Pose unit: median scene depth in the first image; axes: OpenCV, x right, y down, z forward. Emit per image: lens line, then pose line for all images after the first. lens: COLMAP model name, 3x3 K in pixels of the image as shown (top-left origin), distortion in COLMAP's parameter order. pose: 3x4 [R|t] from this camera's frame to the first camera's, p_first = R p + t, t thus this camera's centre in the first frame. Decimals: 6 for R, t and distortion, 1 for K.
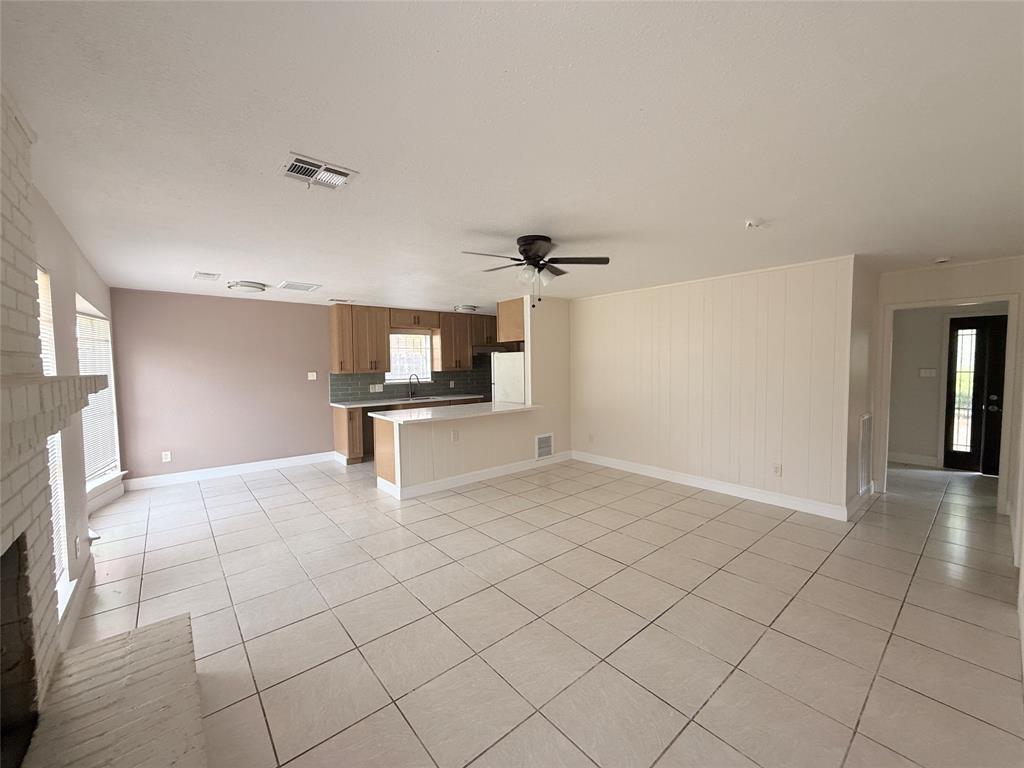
lens RADIAL K [[409.8, 0, 512.0], [0, 409.8, 384.0], [0, 0, 1]] dist [0.000282, 0.000009]
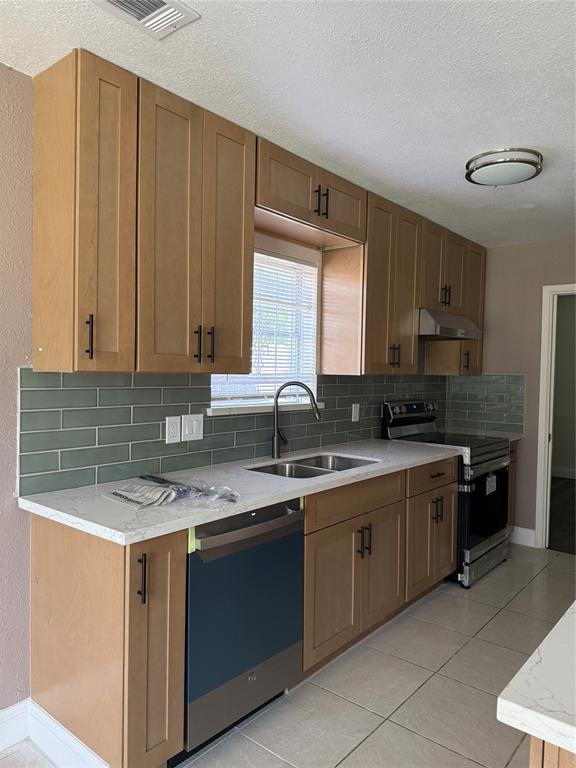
lens RADIAL K [[536.1, 0, 288.0], [0, 536.1, 384.0], [0, 0, 1]] dist [-0.000459, -0.001235]
pose [[0.986165, 0.027438, 0.163480, -0.324896], [-0.023597, 0.999399, -0.025391, -0.012591], [-0.164079, 0.021182, 0.986220, 0.633867]]
